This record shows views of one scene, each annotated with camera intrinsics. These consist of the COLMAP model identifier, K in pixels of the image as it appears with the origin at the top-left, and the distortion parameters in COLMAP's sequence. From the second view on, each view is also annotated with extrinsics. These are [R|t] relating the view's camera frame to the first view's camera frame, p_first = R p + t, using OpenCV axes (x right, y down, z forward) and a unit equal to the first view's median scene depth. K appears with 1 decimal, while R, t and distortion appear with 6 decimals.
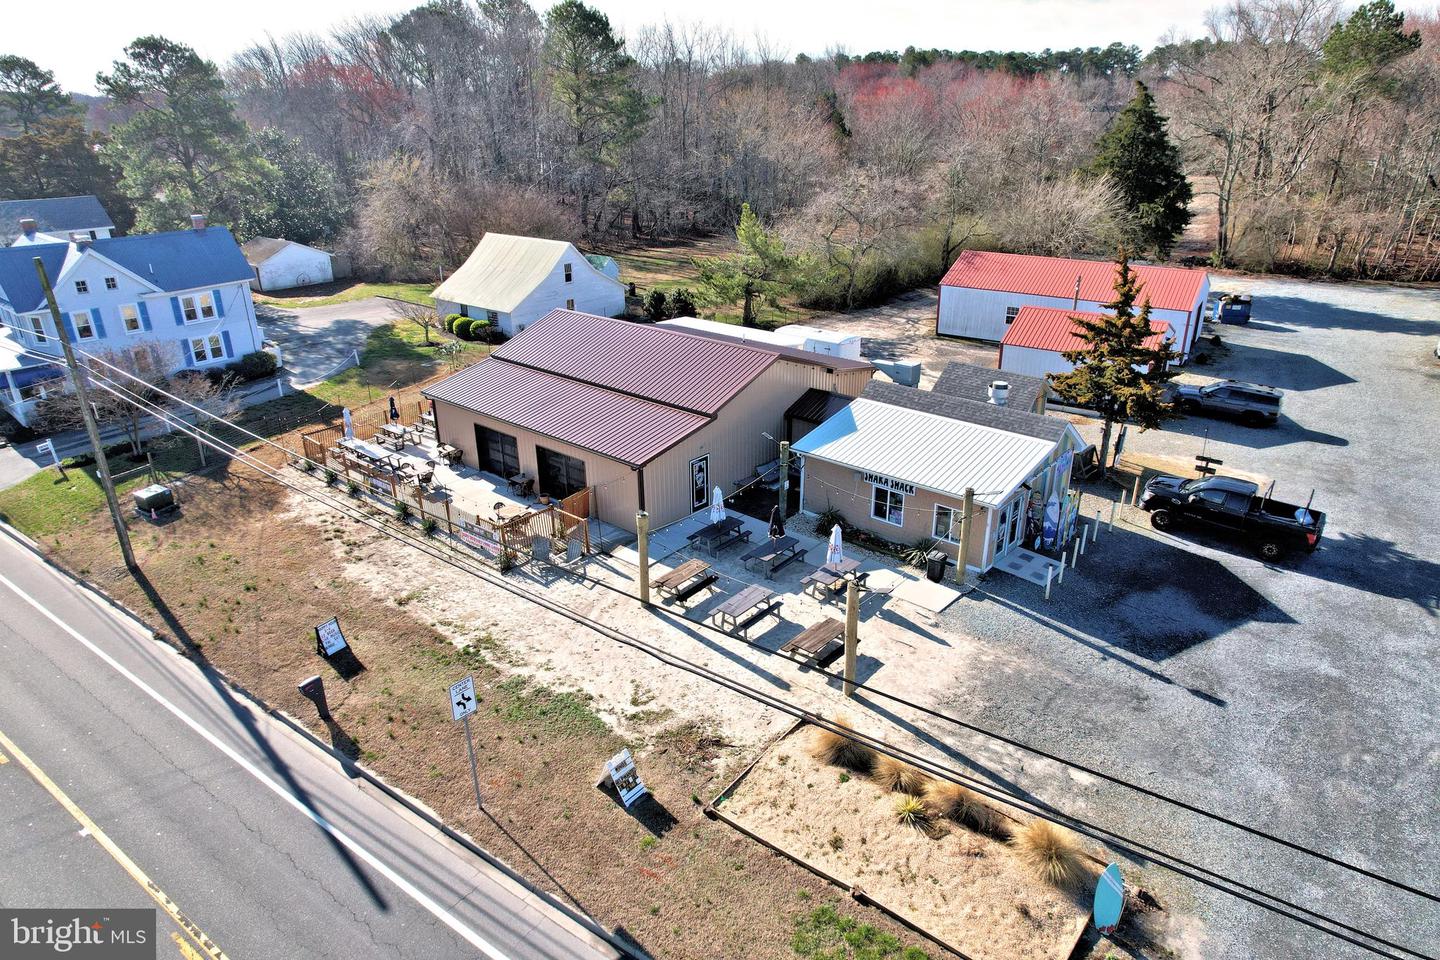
lens RADIAL K [[920.3, 0, 714.8], [0, 920.3, 482.9], [0, 0, 1]] dist [-0.078641, 0.074112]
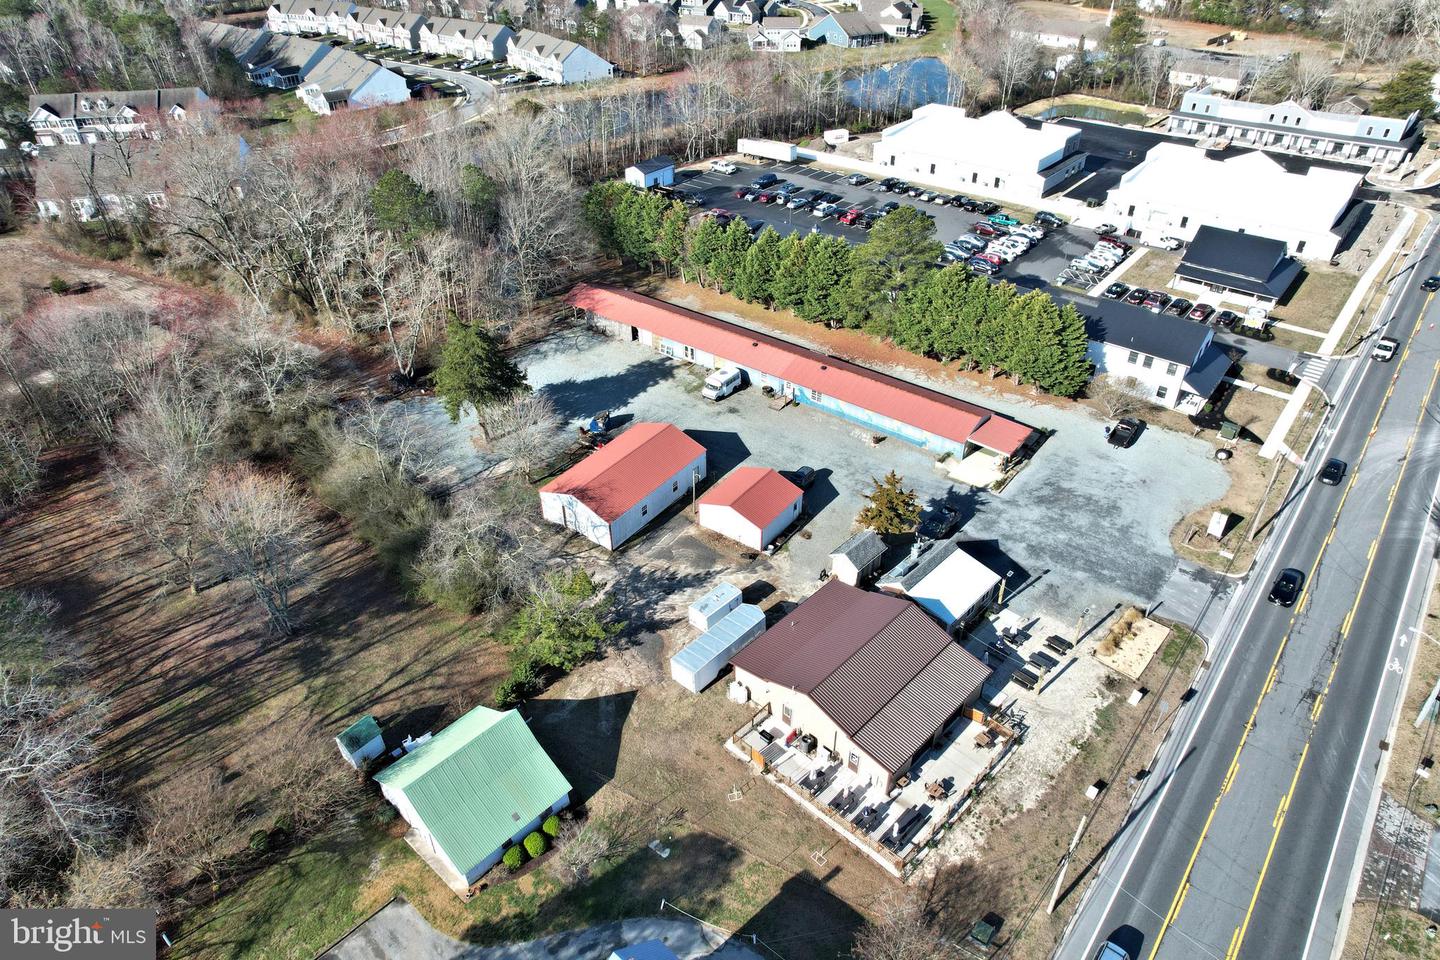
lens RADIAL K [[920.3, 0, 714.8], [0, 920.3, 482.9], [0, 0, 1]] dist [-0.078641, 0.074112]
pose [[0.052203, -0.570527, 0.819618, -1.665381], [0.401055, 0.763620, 0.506003, -1.750815], [-0.914565, 0.302297, 0.268676, 0.856993]]
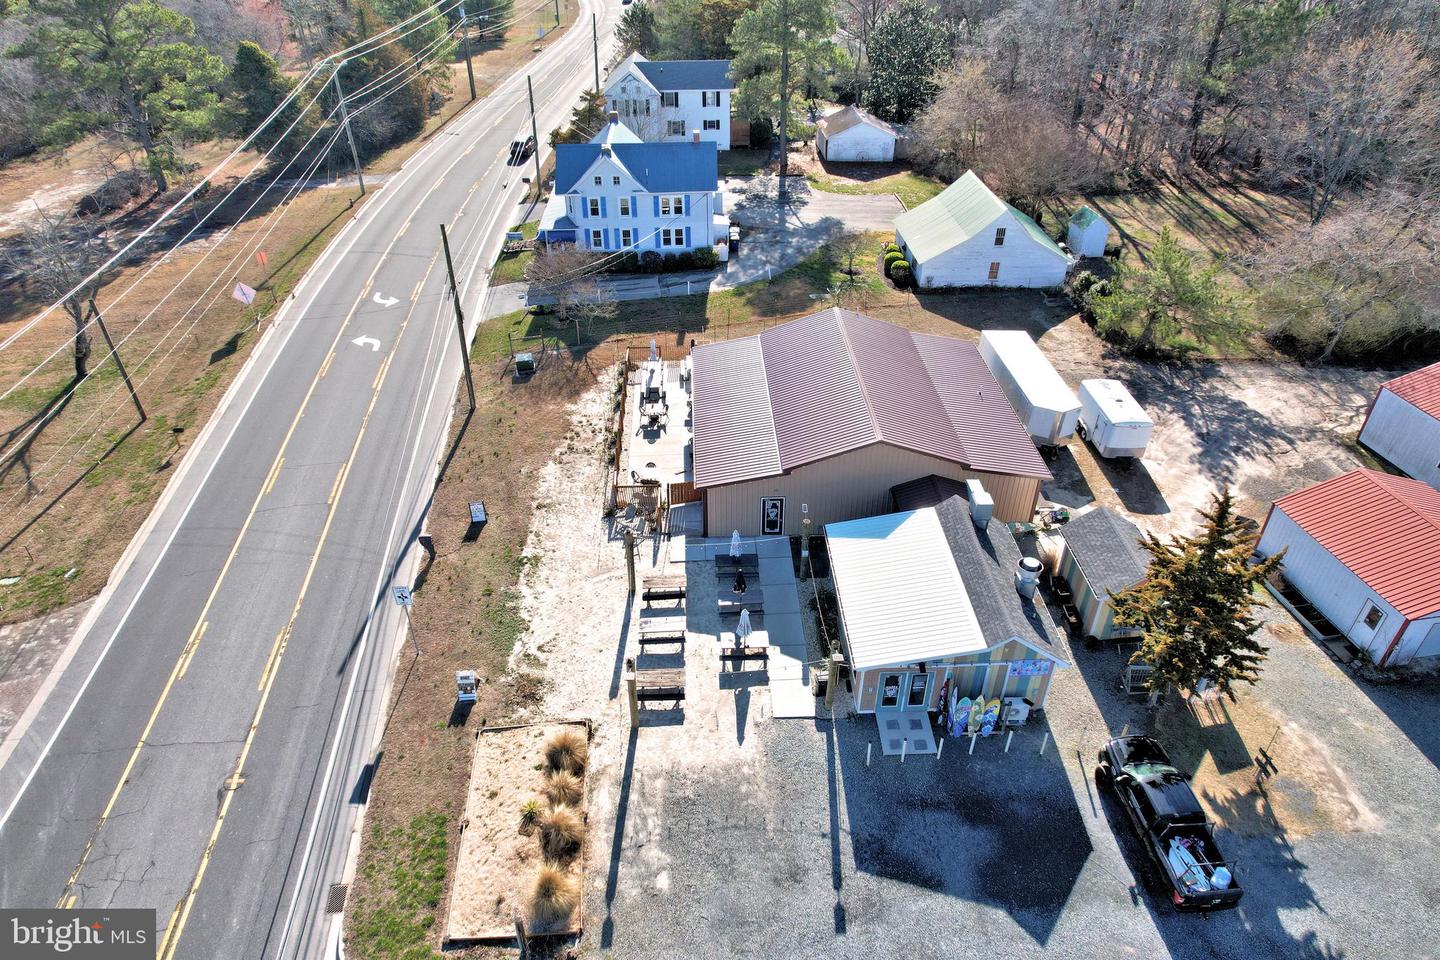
lens RADIAL K [[920.3, 0, 714.8], [0, 920.3, 482.9], [0, 0, 1]] dist [-0.078641, 0.074112]
pose [[0.681753, 0.425274, -0.595277, 0.669802], [-0.286476, 0.903893, 0.317662, -0.424897], [0.673160, -0.046034, 0.738063, 0.076522]]
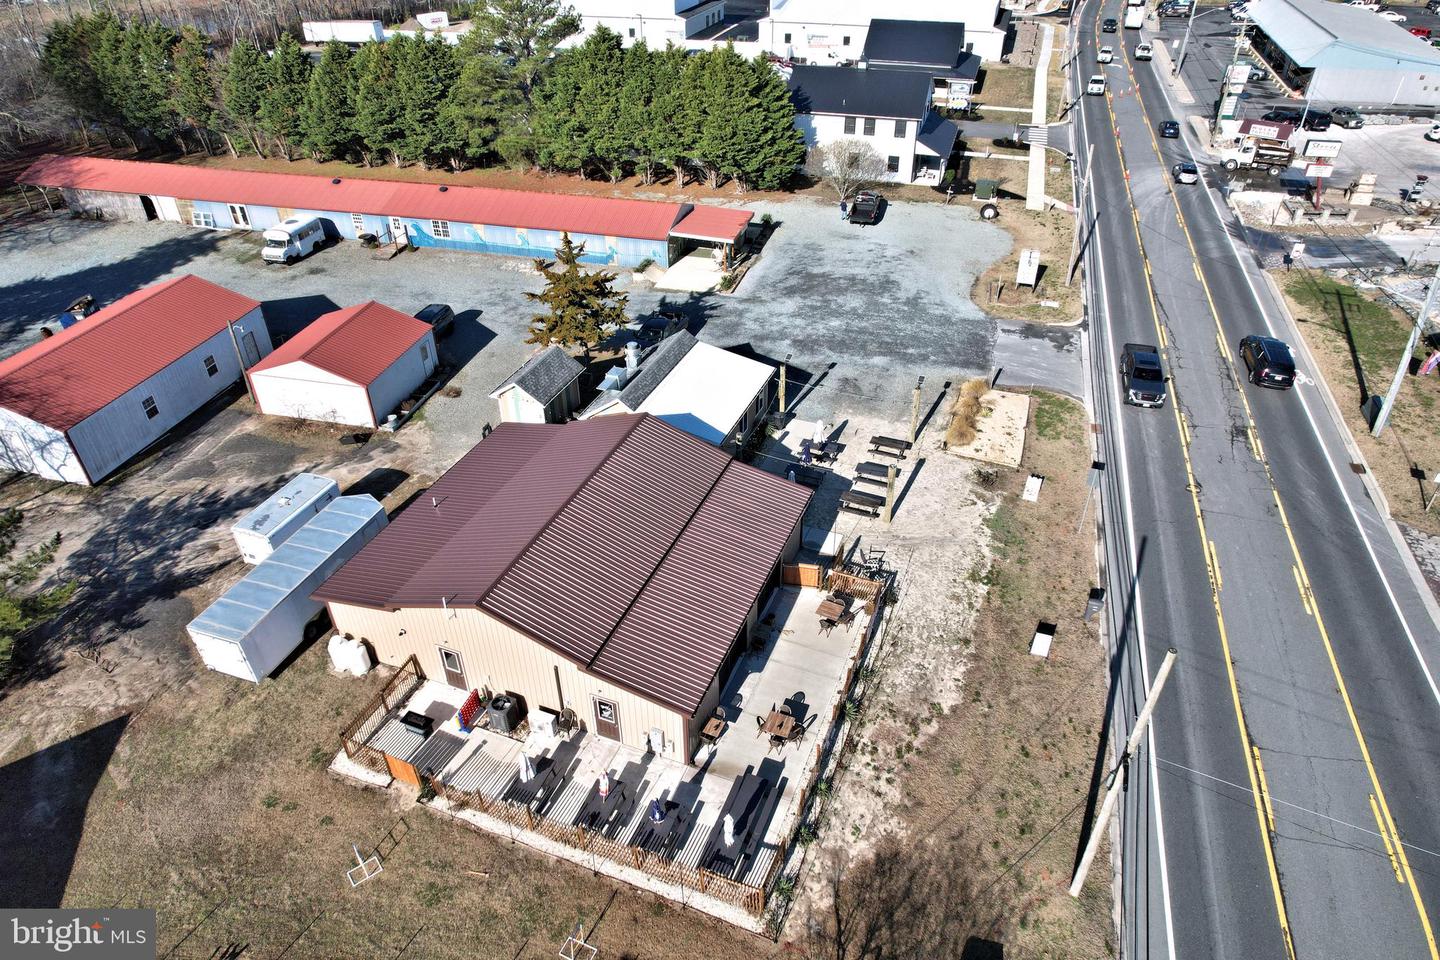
lens RADIAL K [[920.3, 0, 714.8], [0, 920.3, 482.9], [0, 0, 1]] dist [-0.078641, 0.074112]
pose [[-0.328887, -0.532556, 0.779883, -0.989979], [0.383534, 0.679328, 0.625632, -0.844901], [-0.862980, 0.504874, -0.019169, 1.104314]]
